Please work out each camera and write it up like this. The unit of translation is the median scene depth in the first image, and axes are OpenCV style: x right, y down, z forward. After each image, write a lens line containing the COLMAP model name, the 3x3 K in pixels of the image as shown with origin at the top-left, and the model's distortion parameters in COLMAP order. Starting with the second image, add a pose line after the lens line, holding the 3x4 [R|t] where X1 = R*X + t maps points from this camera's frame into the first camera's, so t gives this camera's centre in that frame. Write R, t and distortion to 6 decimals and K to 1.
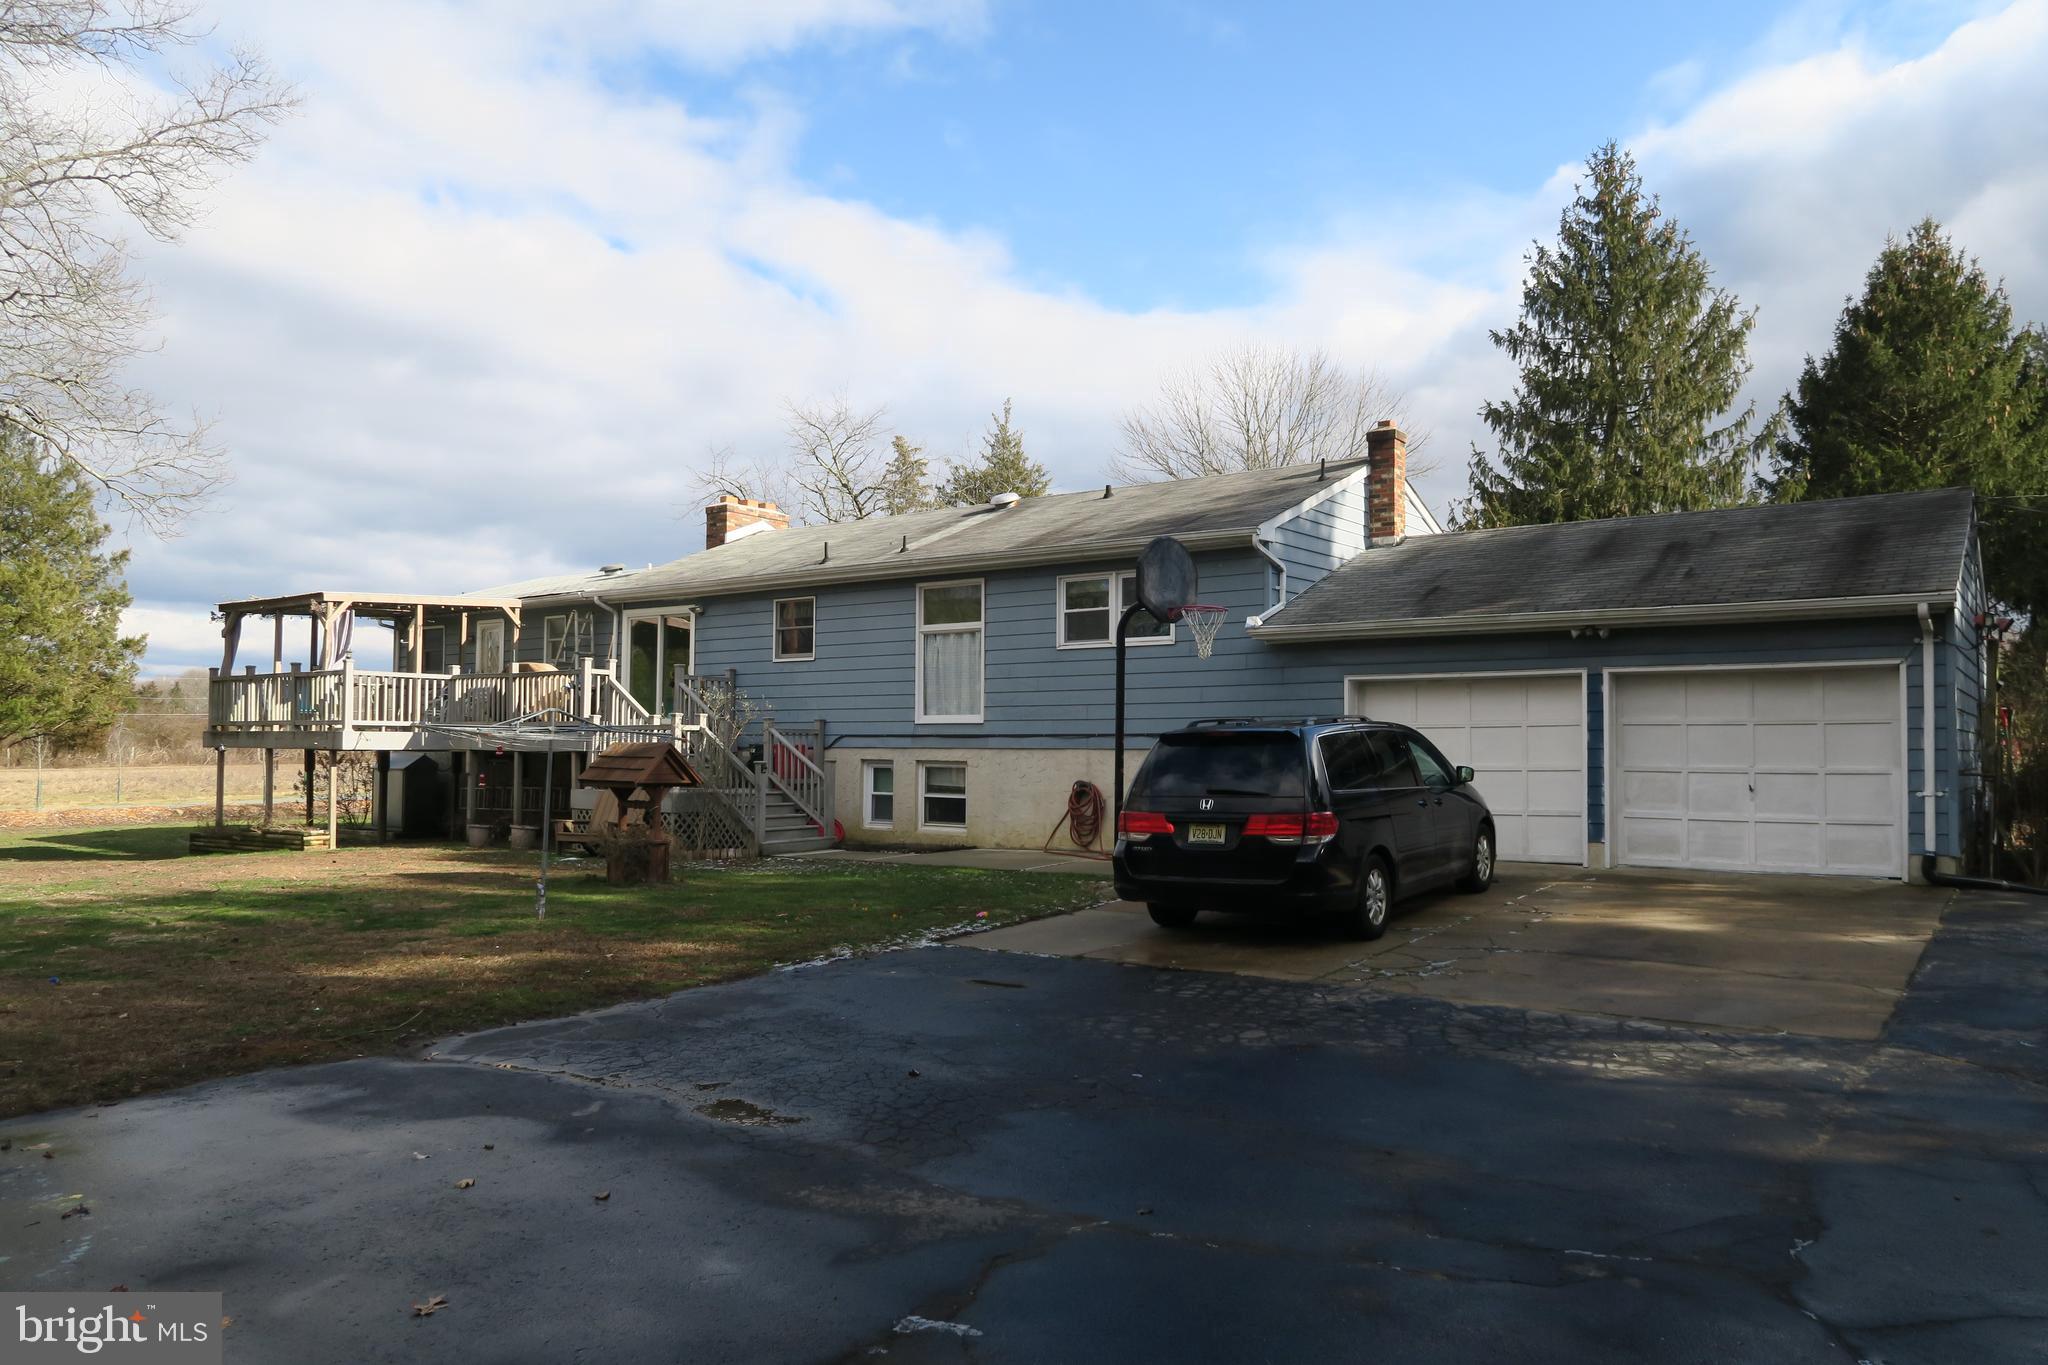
lens RADIAL K [[1411.0, 0, 1022.0], [0, 1411.0, 689.1], [0, 0, 1]] dist [-0.021054, 0.003564]
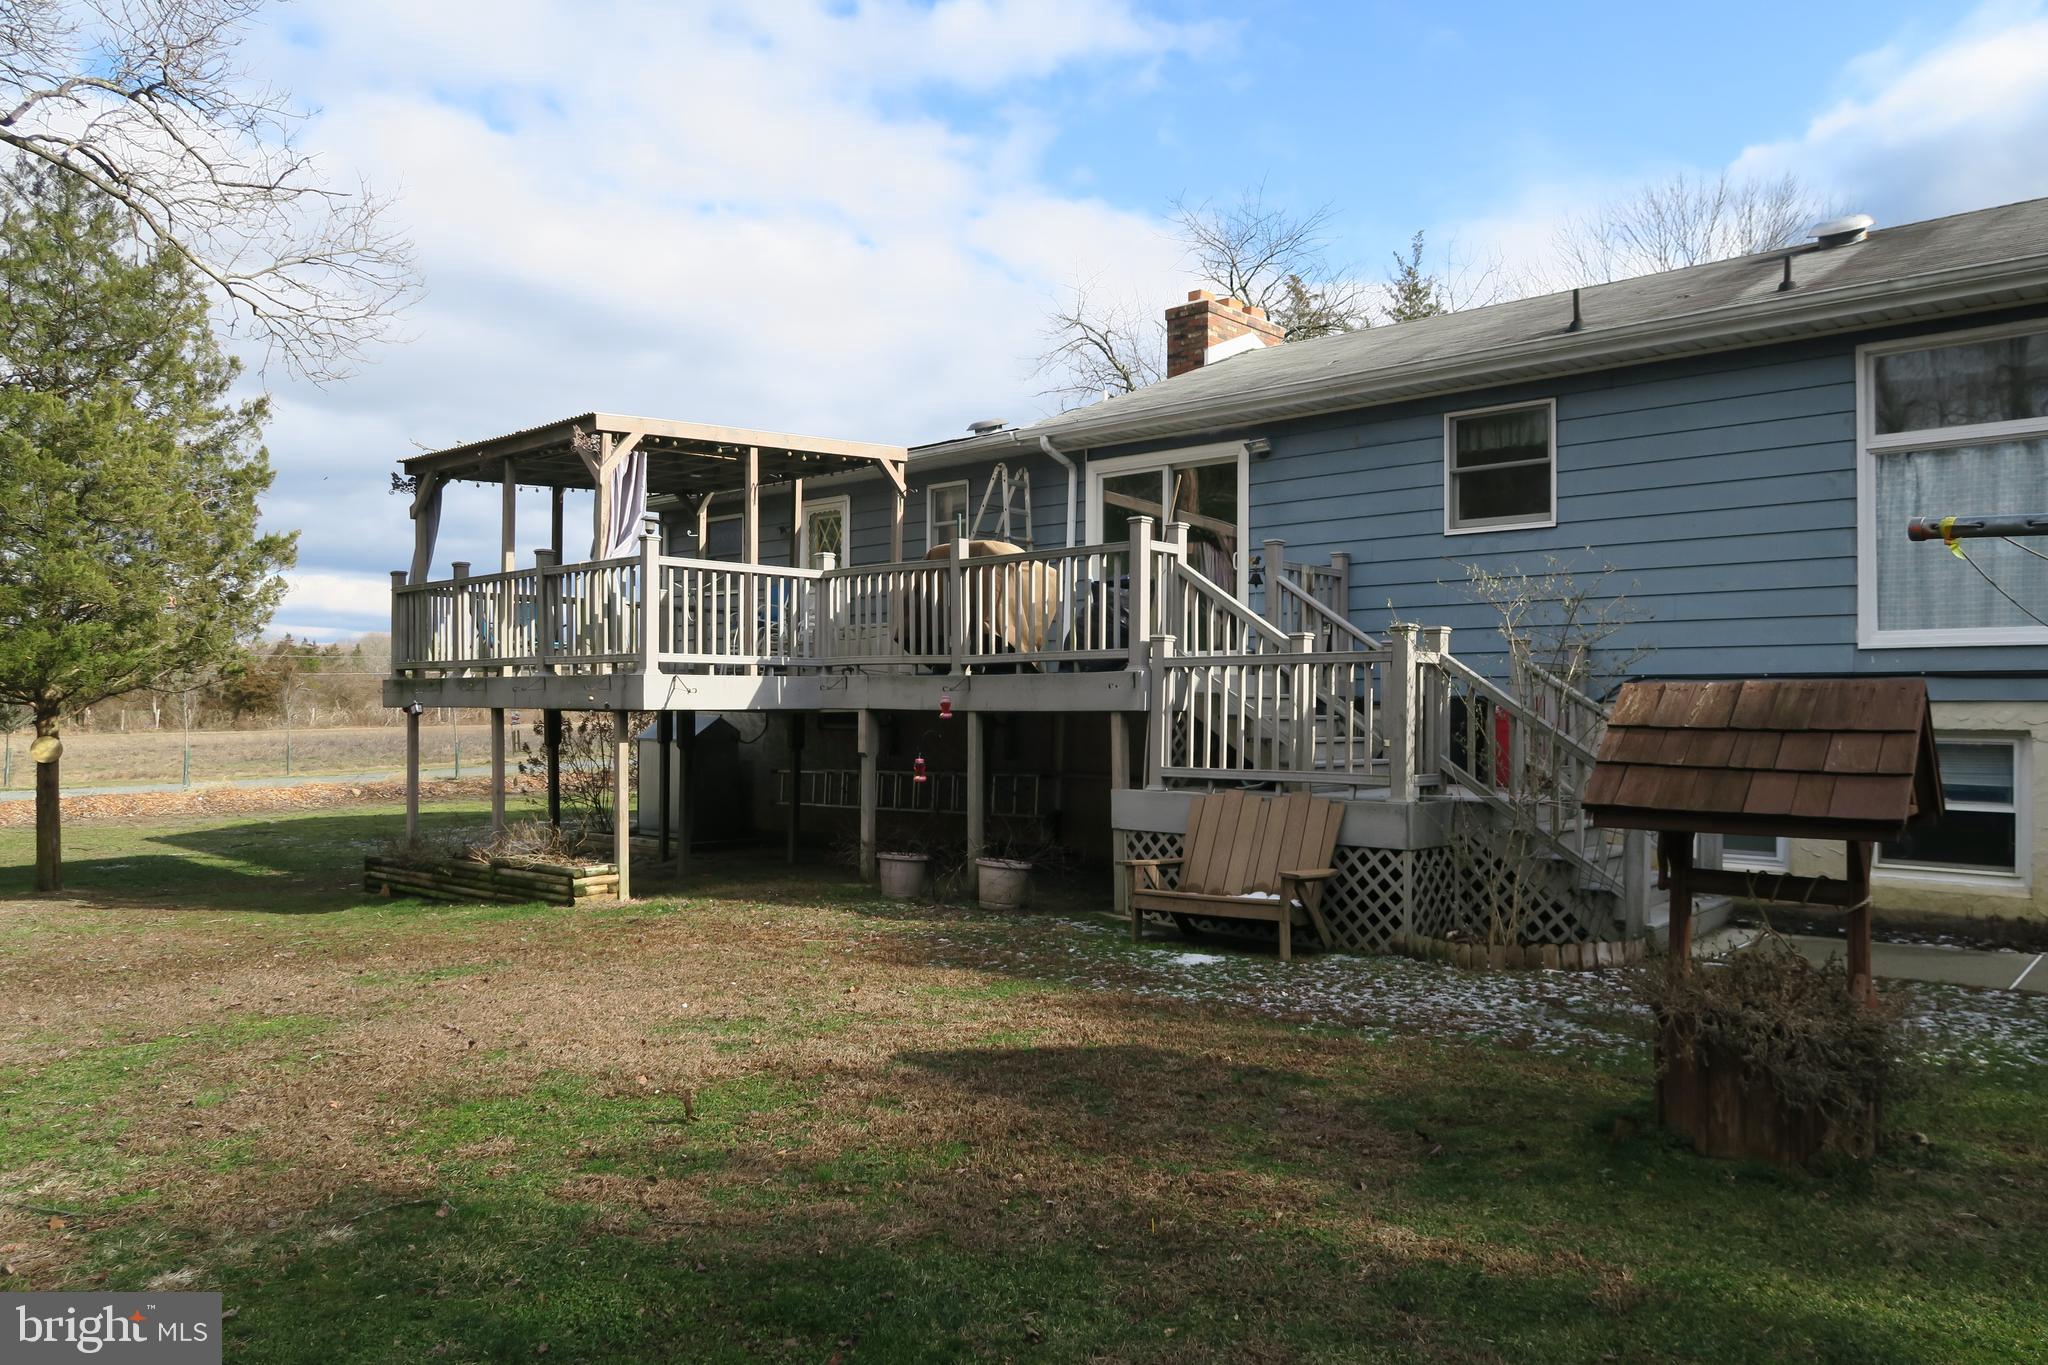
lens RADIAL K [[1411.0, 0, 1026.4], [0, 1411.0, 680.8], [0, 0, 1]] dist [-0.021054, 0.003564]
pose [[0.995034, -0.005214, -0.099394, -0.268728], [0.007552, 0.999703, 0.023160, 0.020012], [0.099244, -0.023795, 0.994779, 0.459971]]
